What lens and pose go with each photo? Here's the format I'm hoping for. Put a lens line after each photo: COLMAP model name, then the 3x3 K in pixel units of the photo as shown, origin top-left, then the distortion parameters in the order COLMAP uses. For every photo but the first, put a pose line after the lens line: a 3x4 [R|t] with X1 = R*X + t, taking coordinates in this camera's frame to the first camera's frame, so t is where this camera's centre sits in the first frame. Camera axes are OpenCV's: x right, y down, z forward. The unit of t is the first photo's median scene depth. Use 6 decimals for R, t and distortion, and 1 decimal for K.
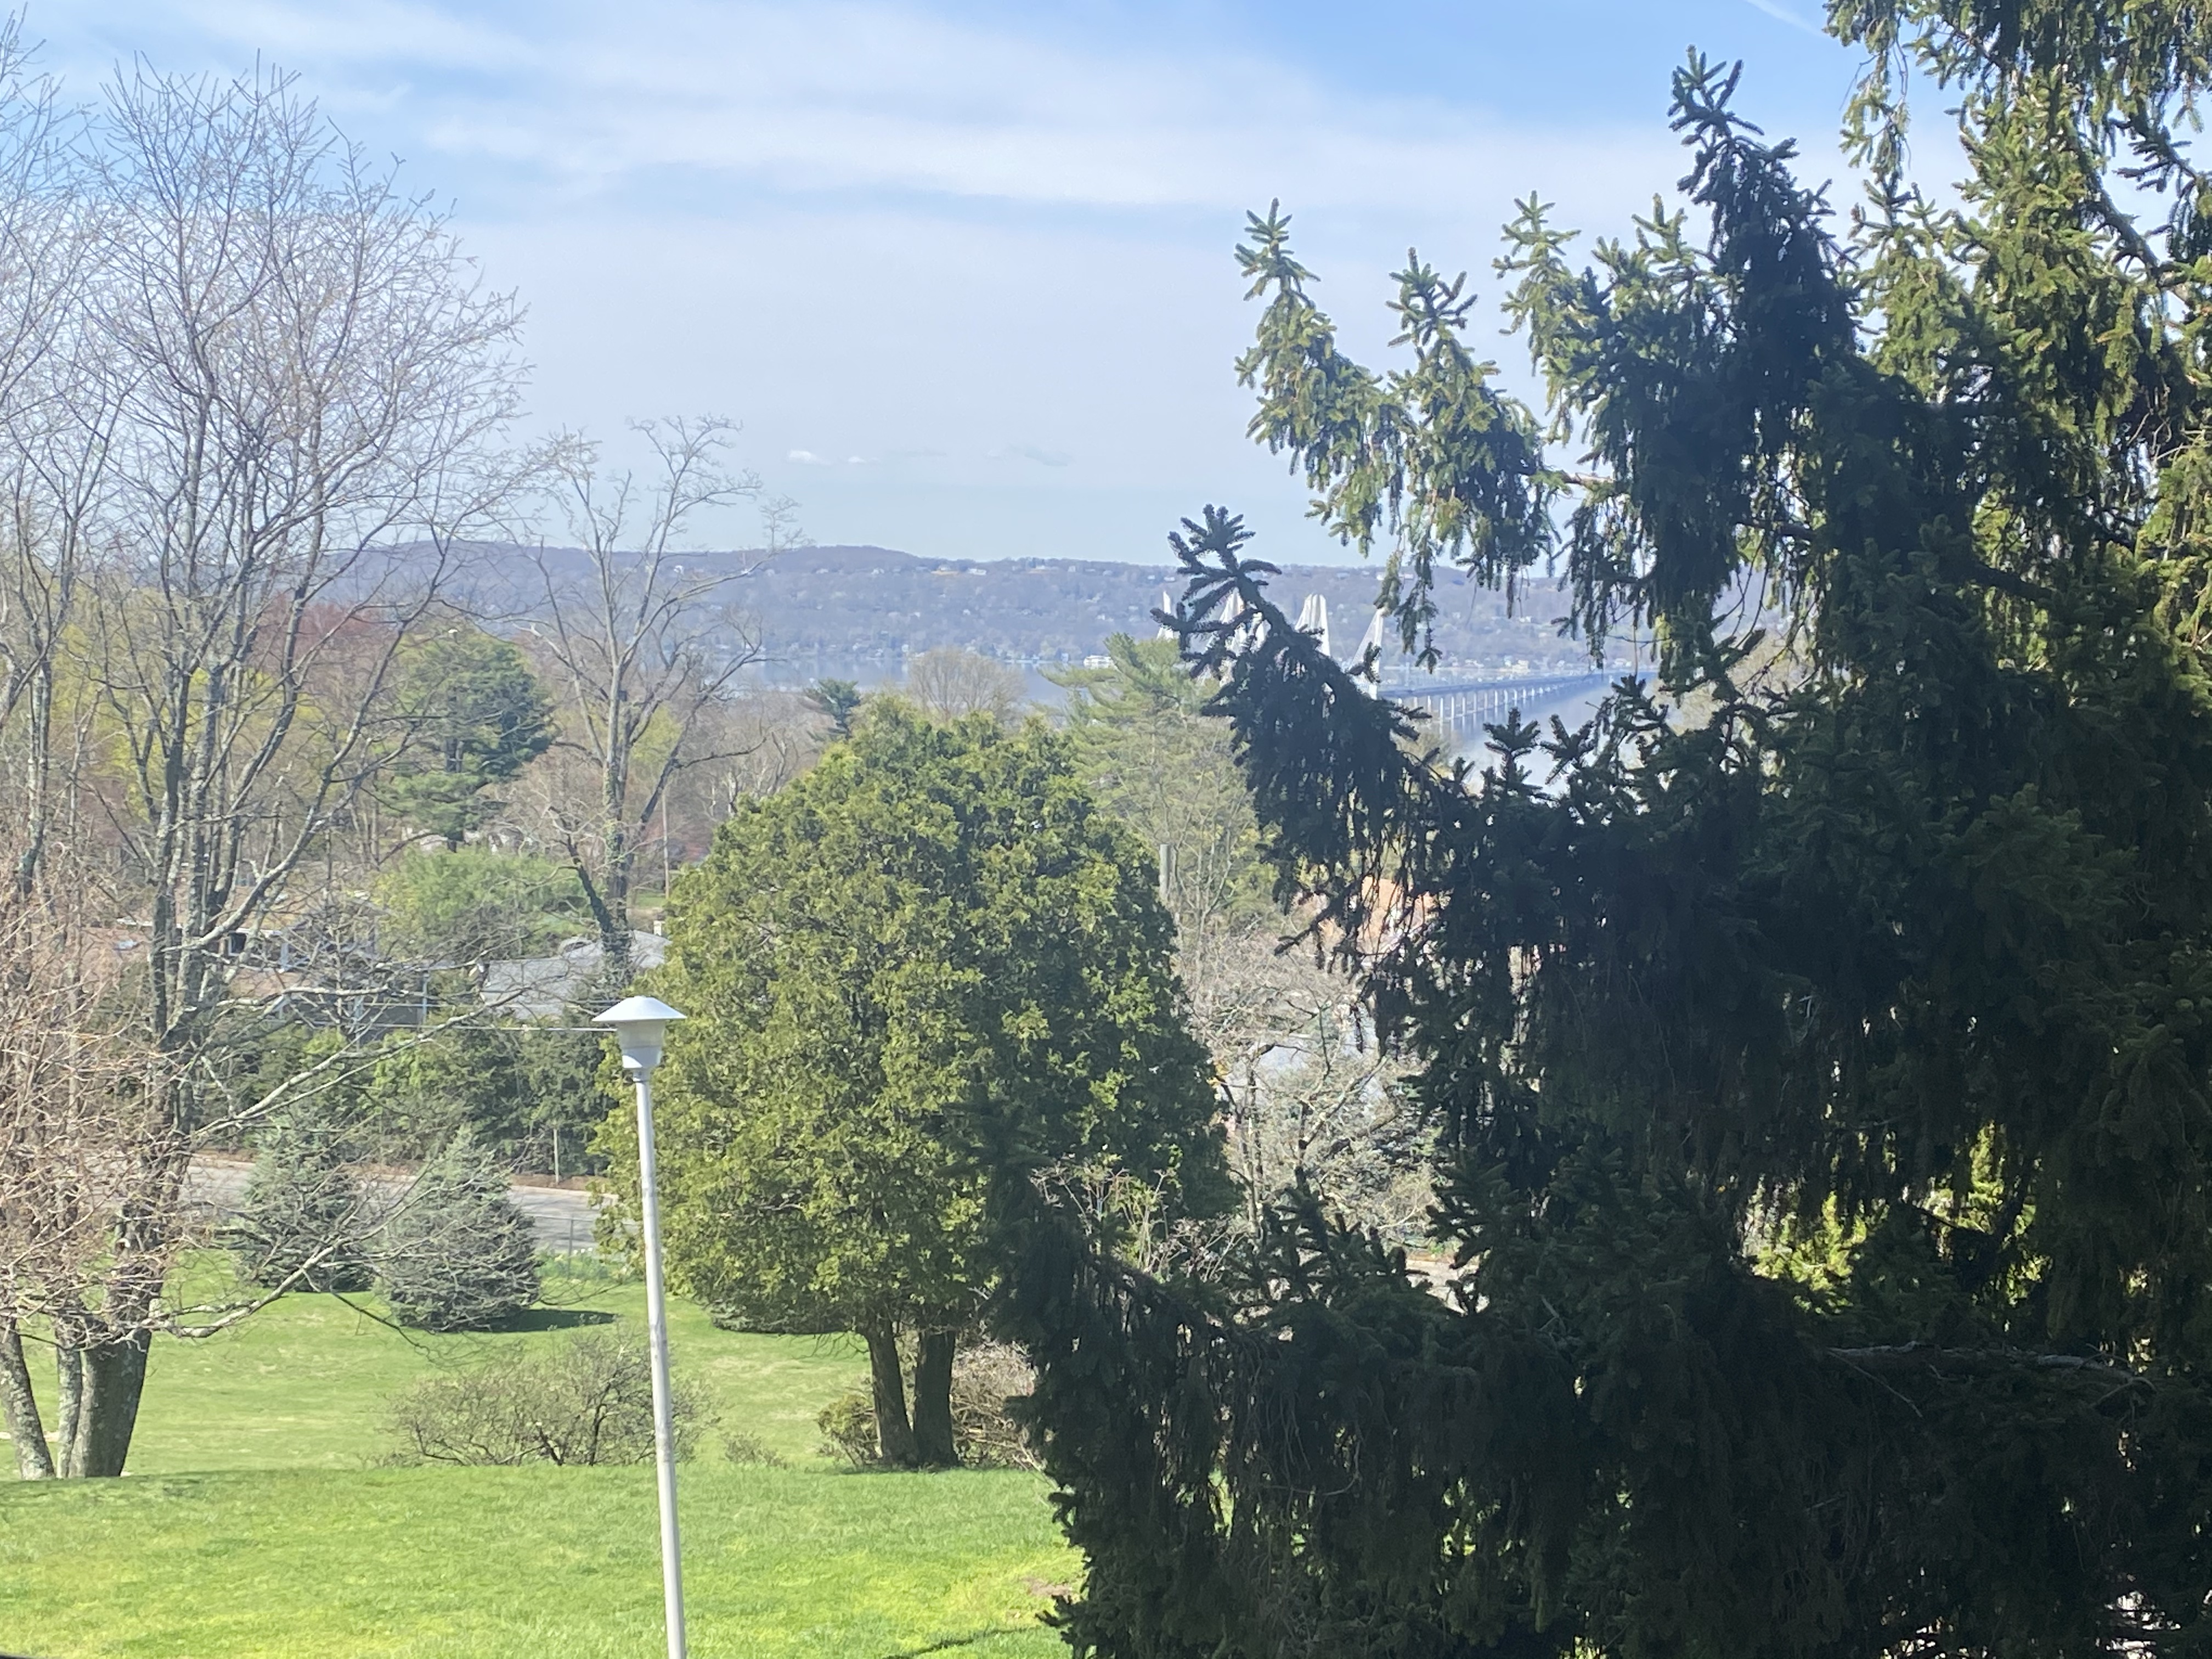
lens RADIAL K [[3166.5, 0, 1157.9], [0, 3166.5, 773.6], [0, 0, 1]] dist [0.220029, -0.134972]
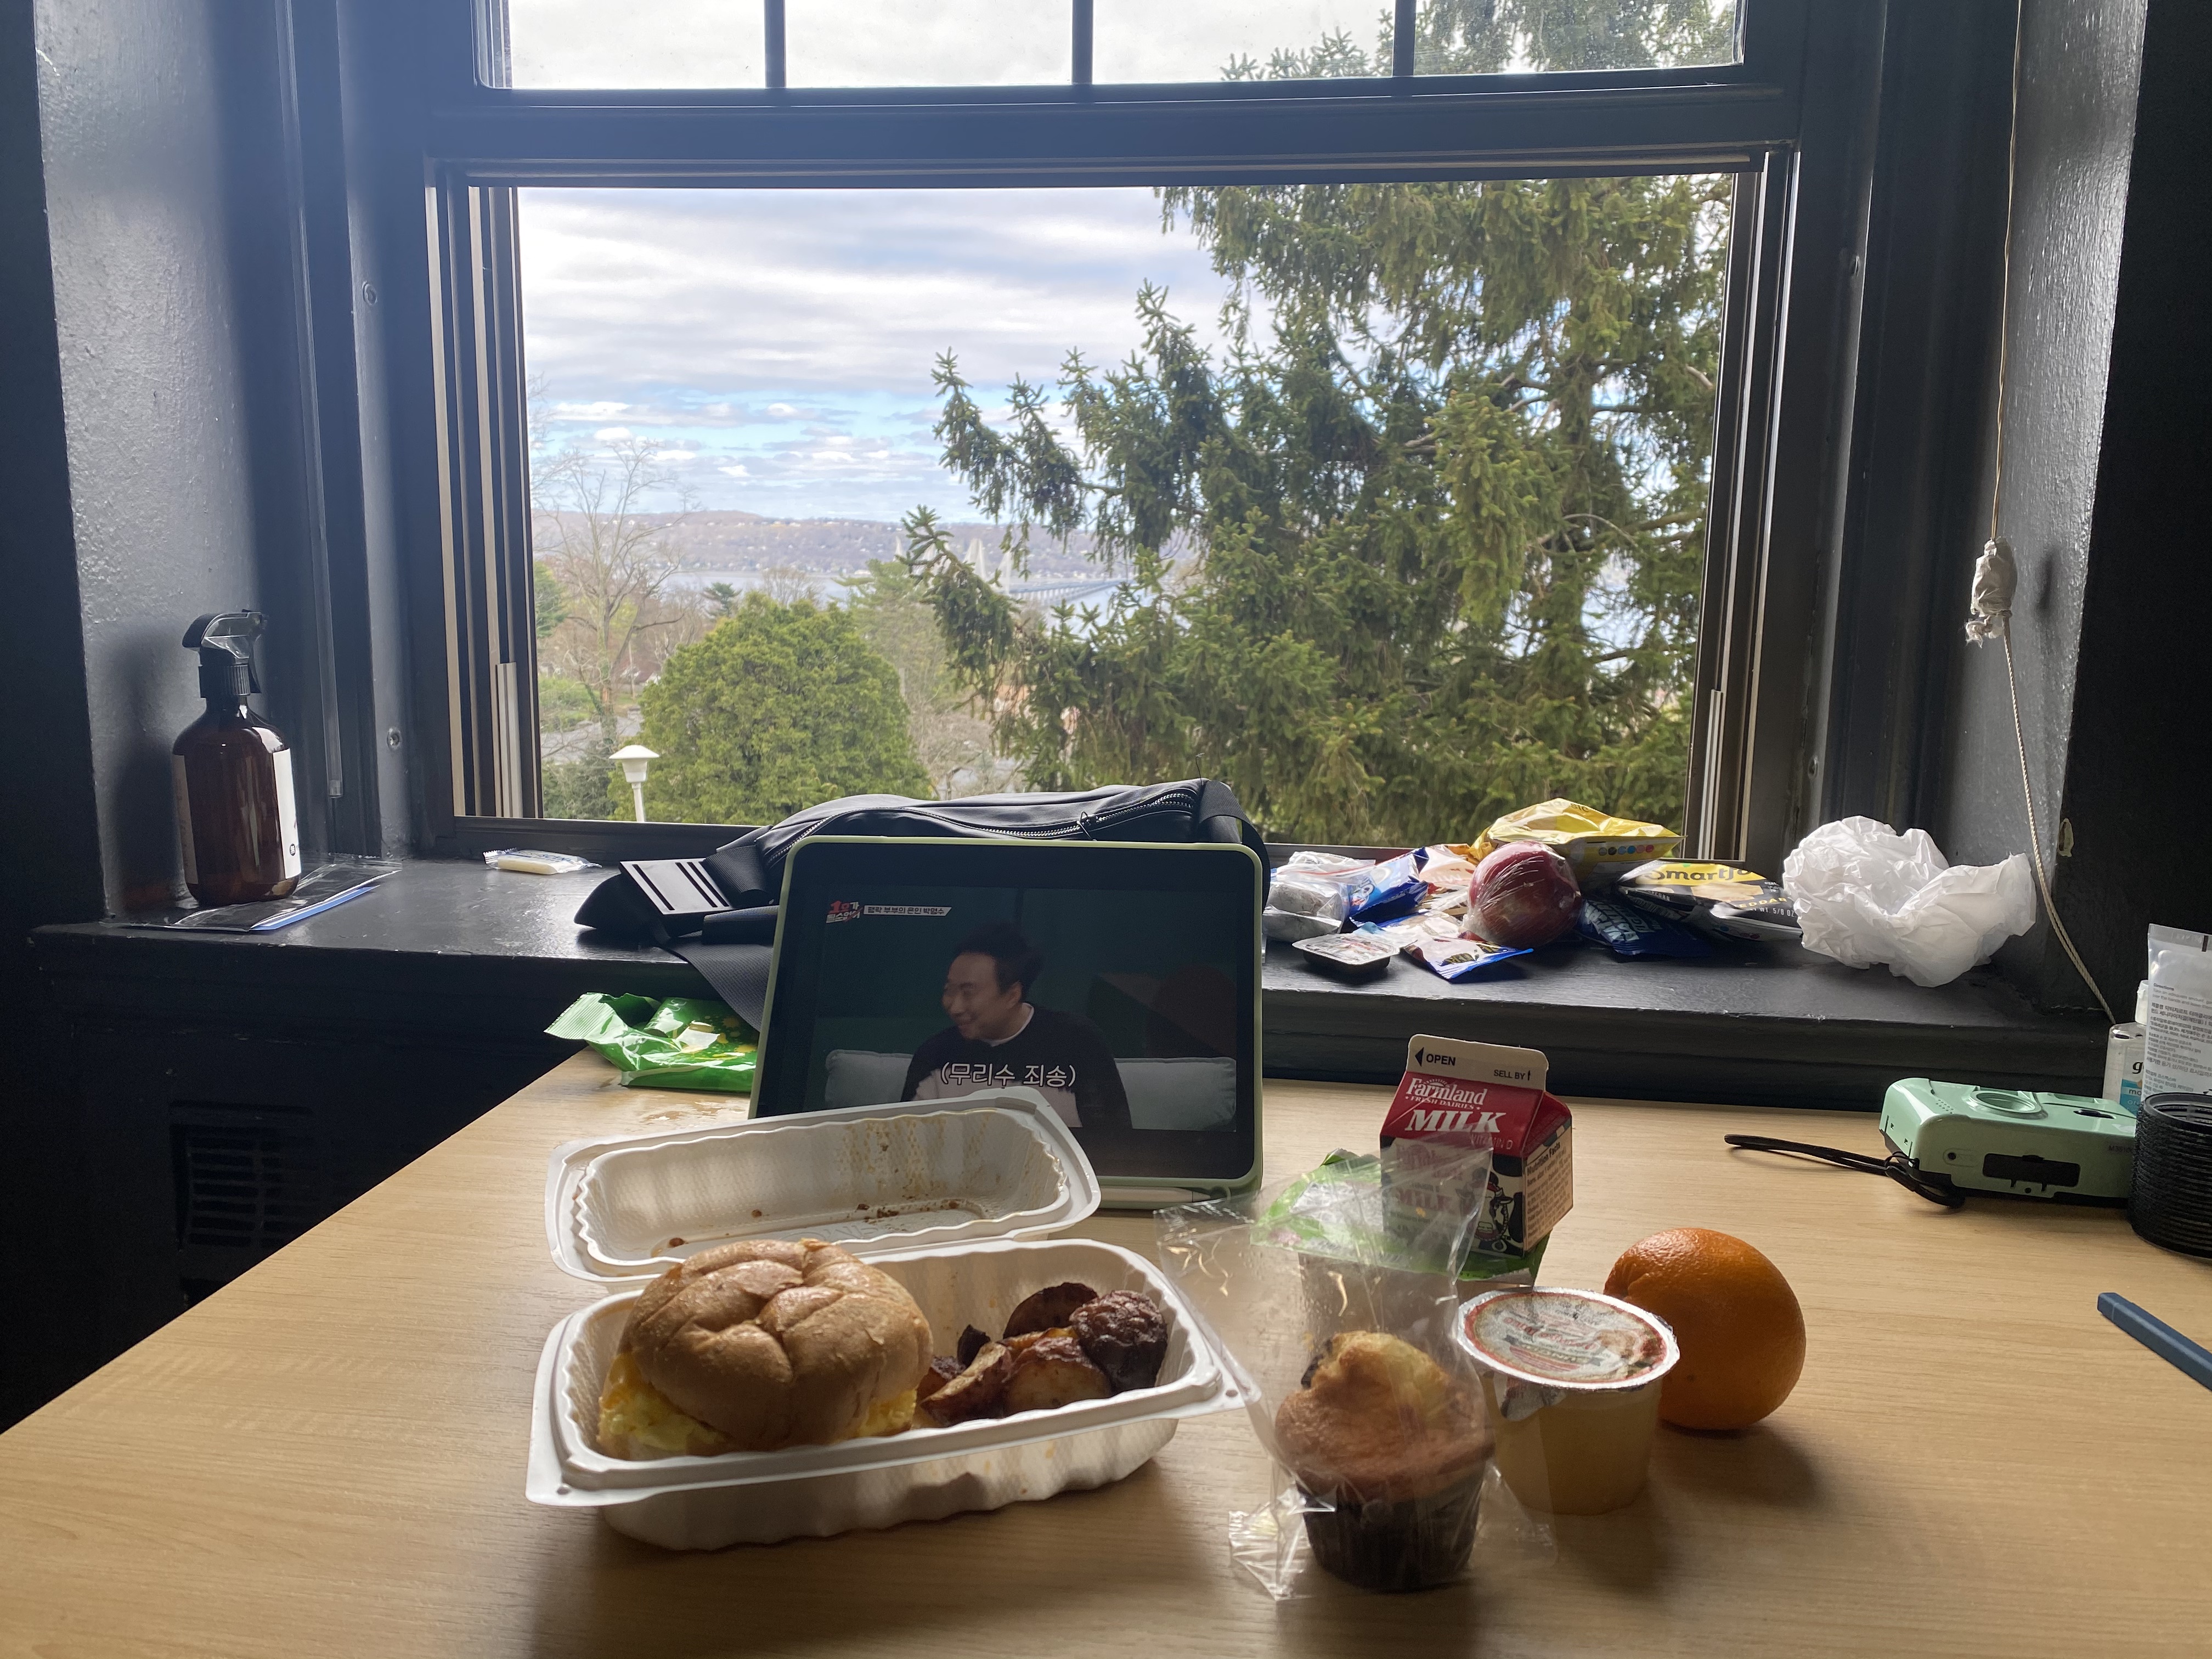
lens RADIAL K [[1704.0, 0, 1115.8], [0, 1704.0, 823.5], [0, 0, 1]] dist [0.075446, -0.140556]
pose [[0.991565, -0.024307, 0.127313, -0.005288], [0.009894, 0.993586, 0.112644, 0.001099], [-0.129234, -0.110434, 0.985445, -0.132074]]
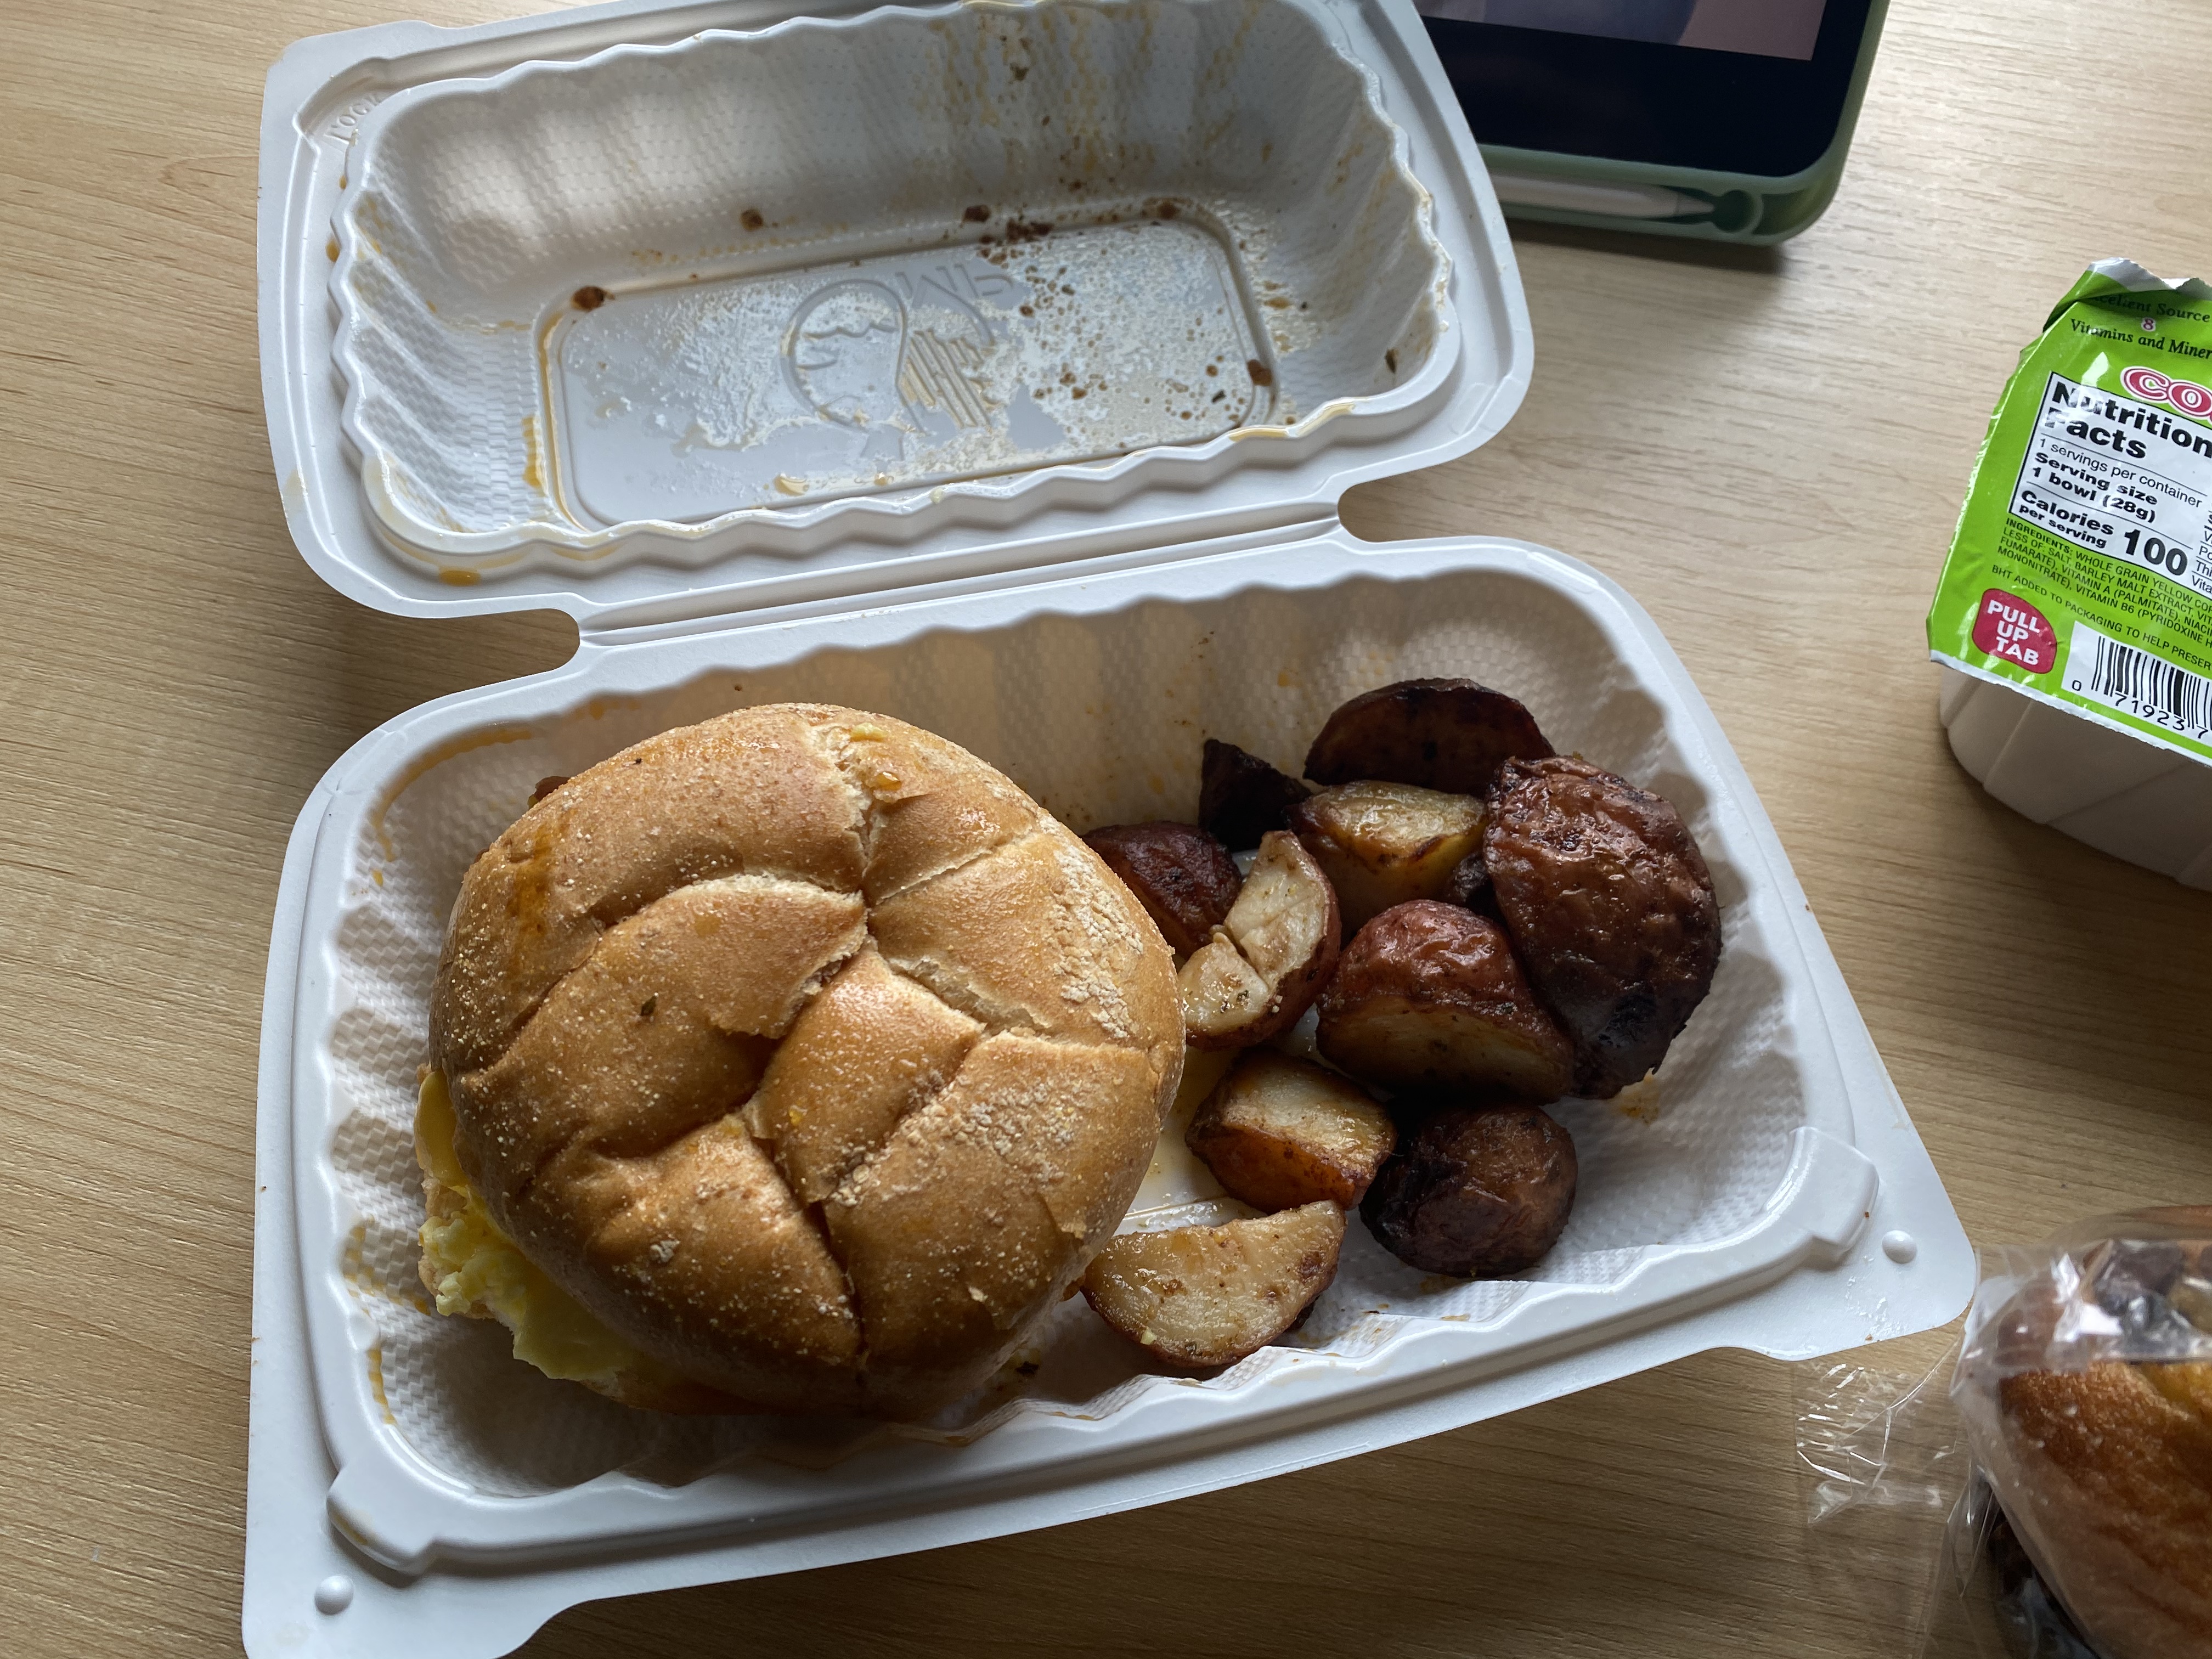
lens RADIAL K [[1704.0, 0, 1115.8], [0, 1704.0, 823.5], [0, 0, 1]] dist [0.075446, -0.140556]
pose [[0.998123, -0.040534, 0.045908, -0.022817], [-0.017362, 0.531577, 0.846832, 0.030336], [-0.058730, -0.846039, 0.529876, 0.553541]]
